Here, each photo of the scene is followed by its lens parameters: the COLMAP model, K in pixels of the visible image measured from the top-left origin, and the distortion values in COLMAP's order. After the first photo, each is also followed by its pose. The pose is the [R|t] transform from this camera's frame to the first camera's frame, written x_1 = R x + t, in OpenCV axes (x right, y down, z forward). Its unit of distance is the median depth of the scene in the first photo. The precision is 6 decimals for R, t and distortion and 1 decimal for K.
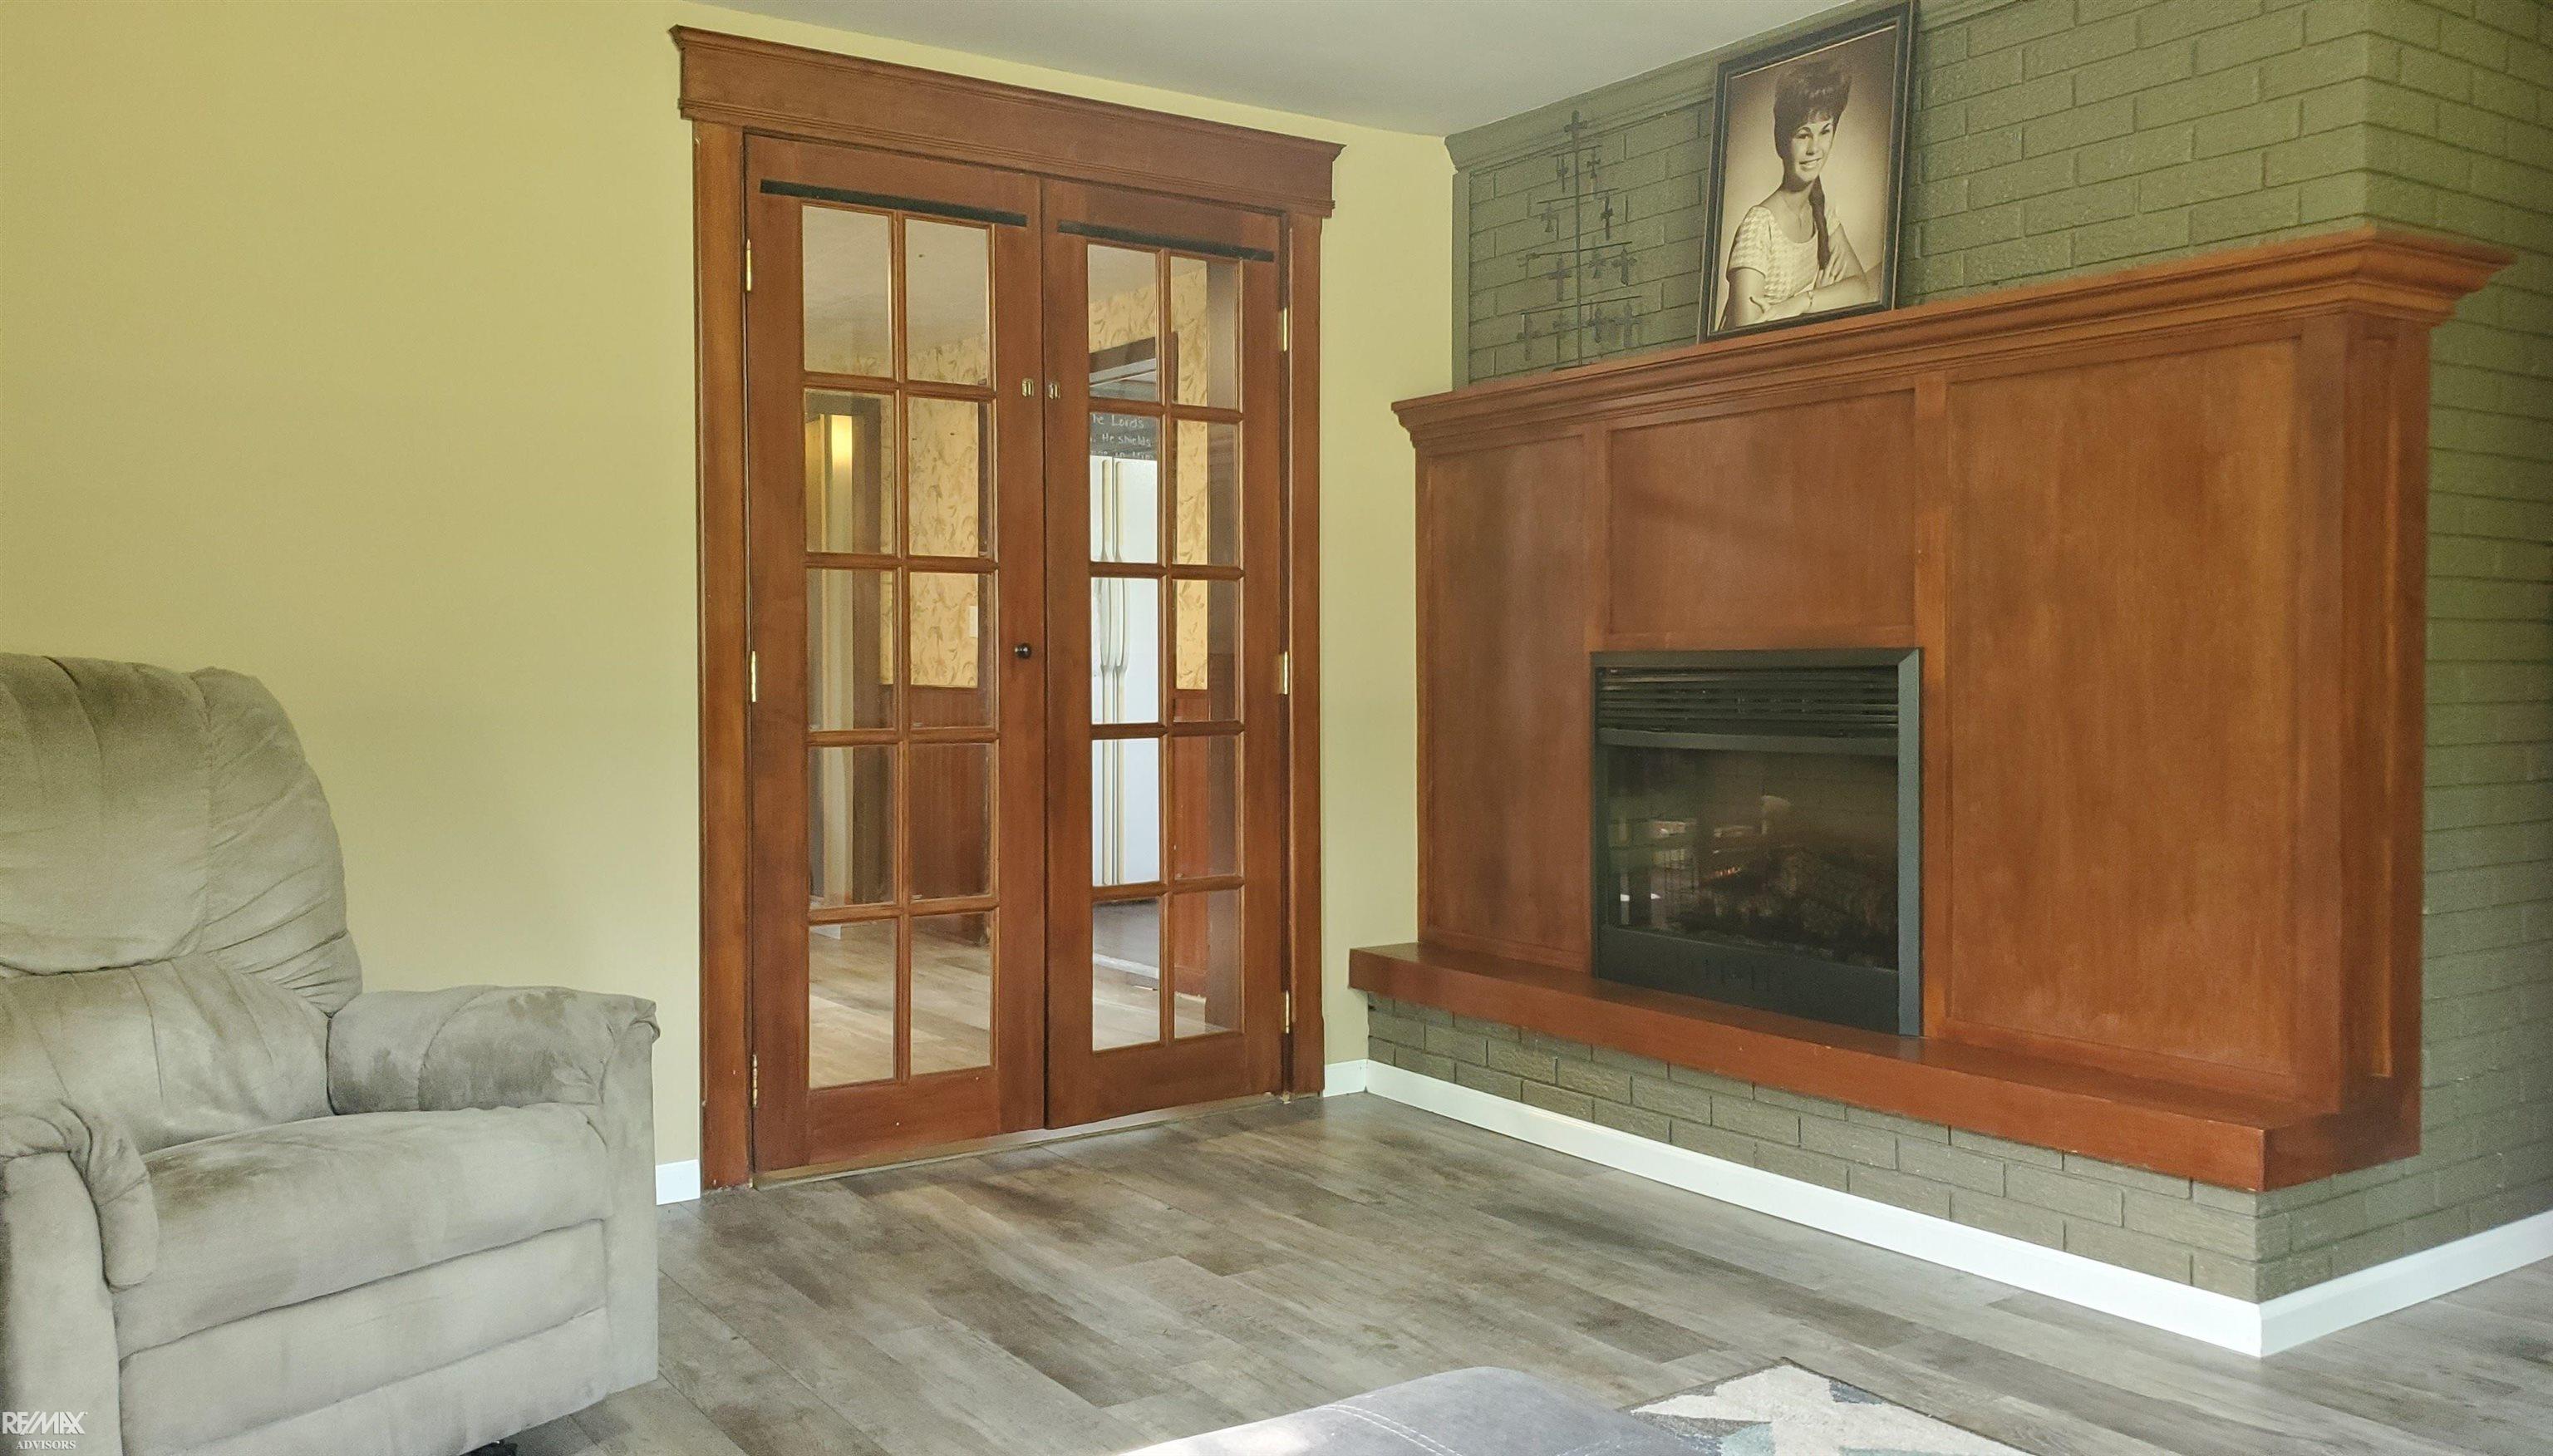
lens RADIAL K [[2033.0, 0, 1276.5], [0, 2033.0, 728.0], [0, 0, 1]] dist [0.001873, 0.000986]
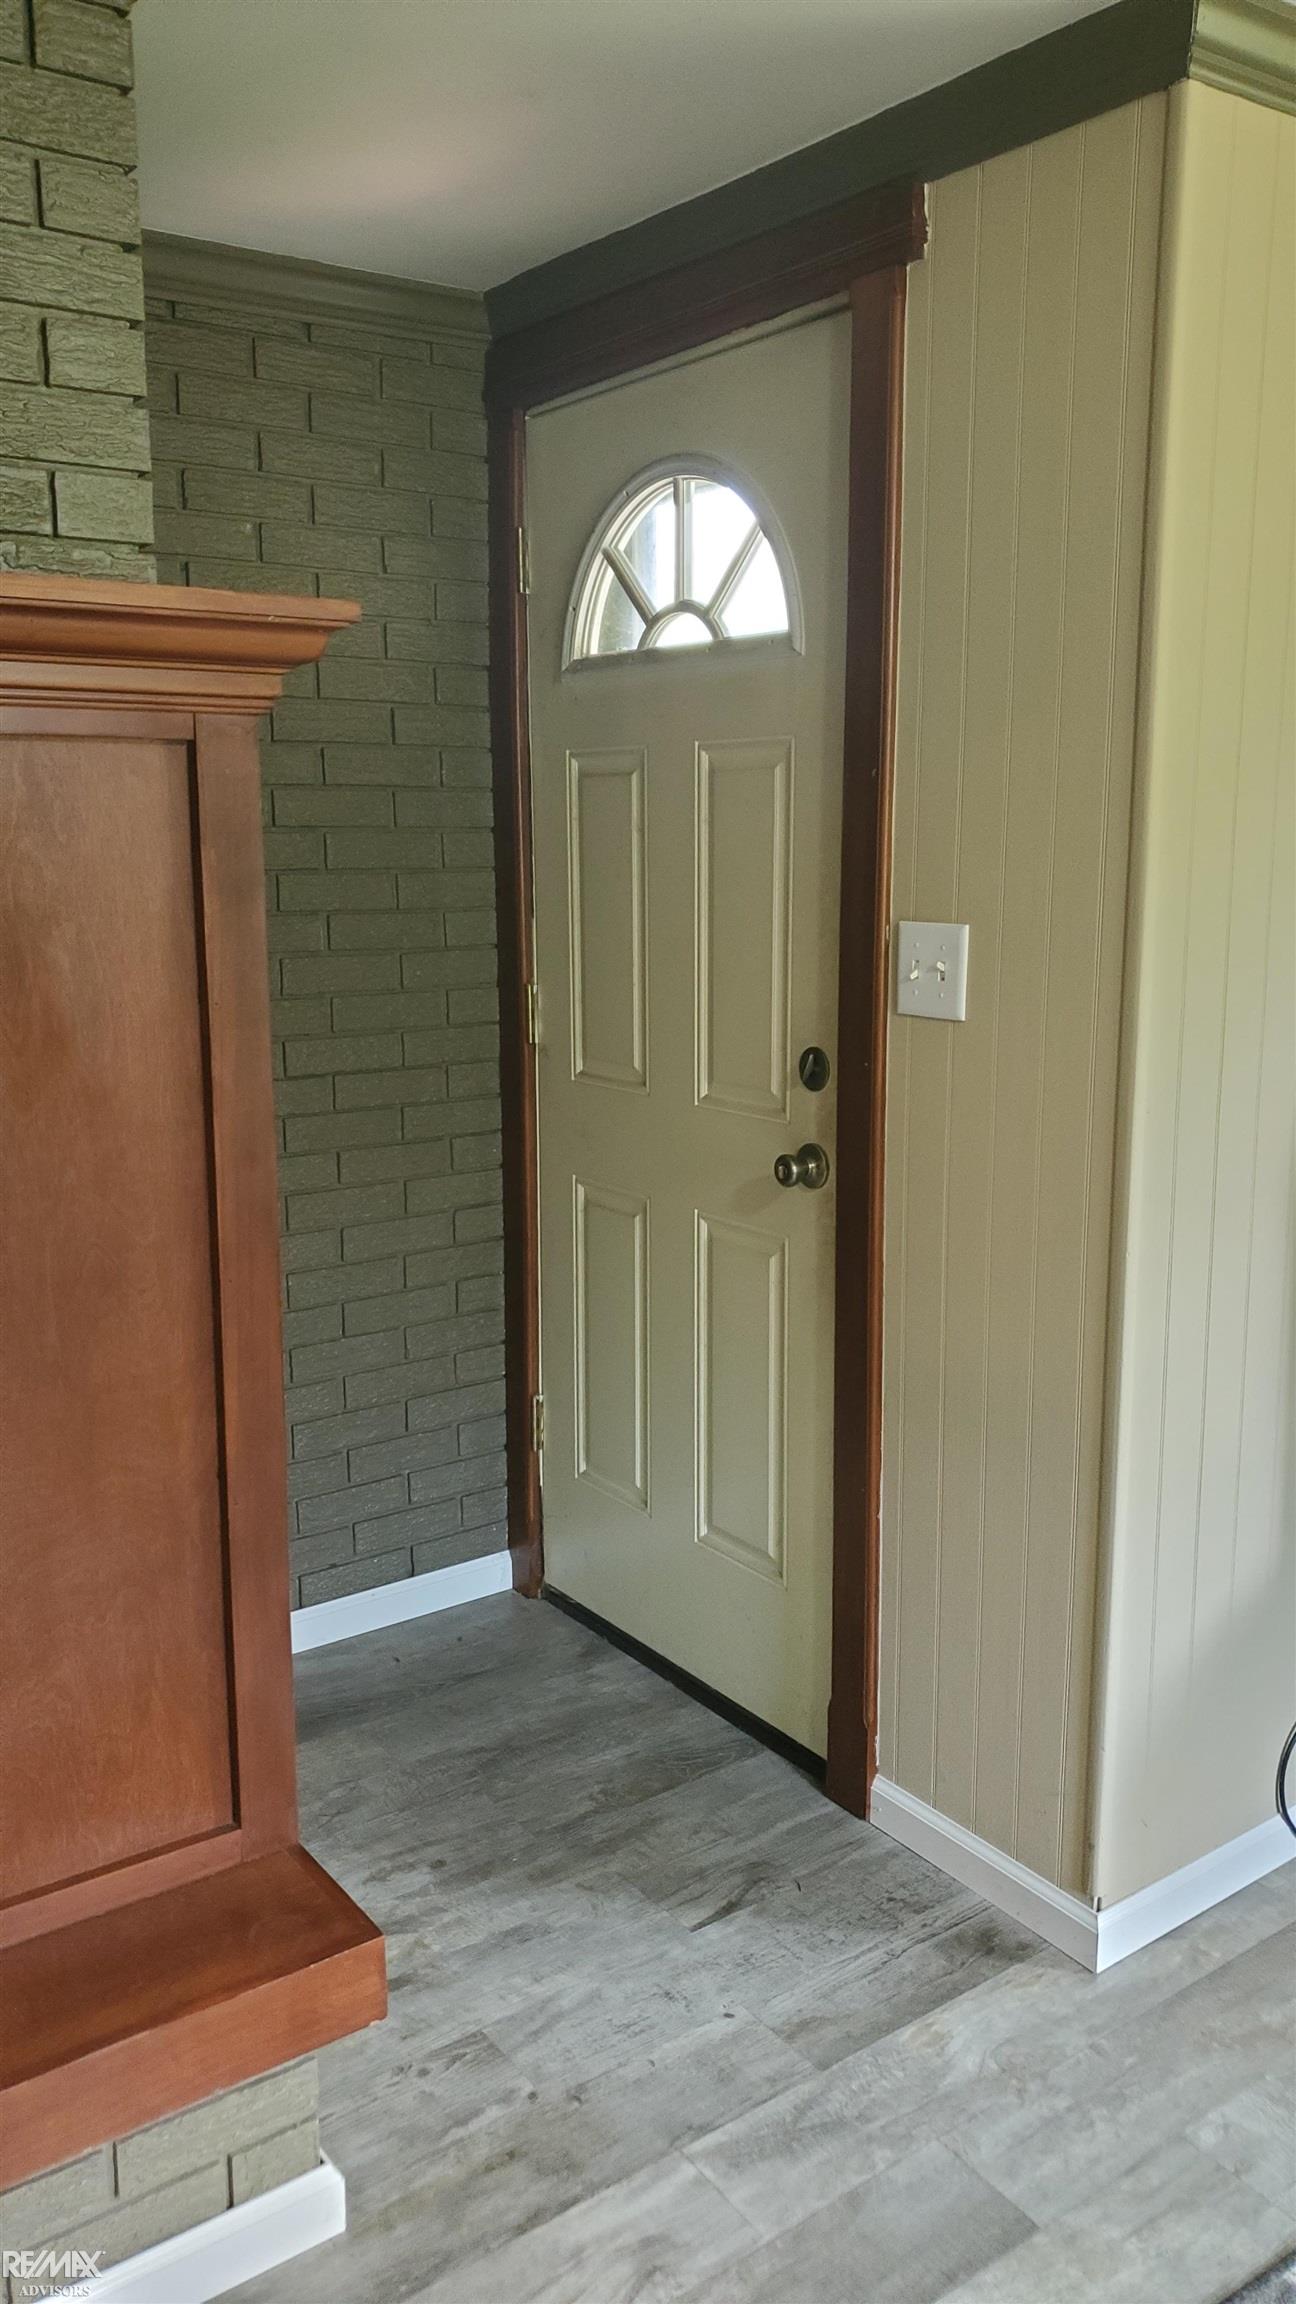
lens RADIAL K [[1781.4, 0, 648.0], [0, 1781.4, 1152.0], [0, 0, 1]] dist [0.003159, 0.001595]
pose [[-0.016171, -0.174014, 0.984610, -0.063706], [0.031800, 0.984151, 0.174456, -0.167202], [-0.999363, 0.034132, -0.010381, 0.917260]]
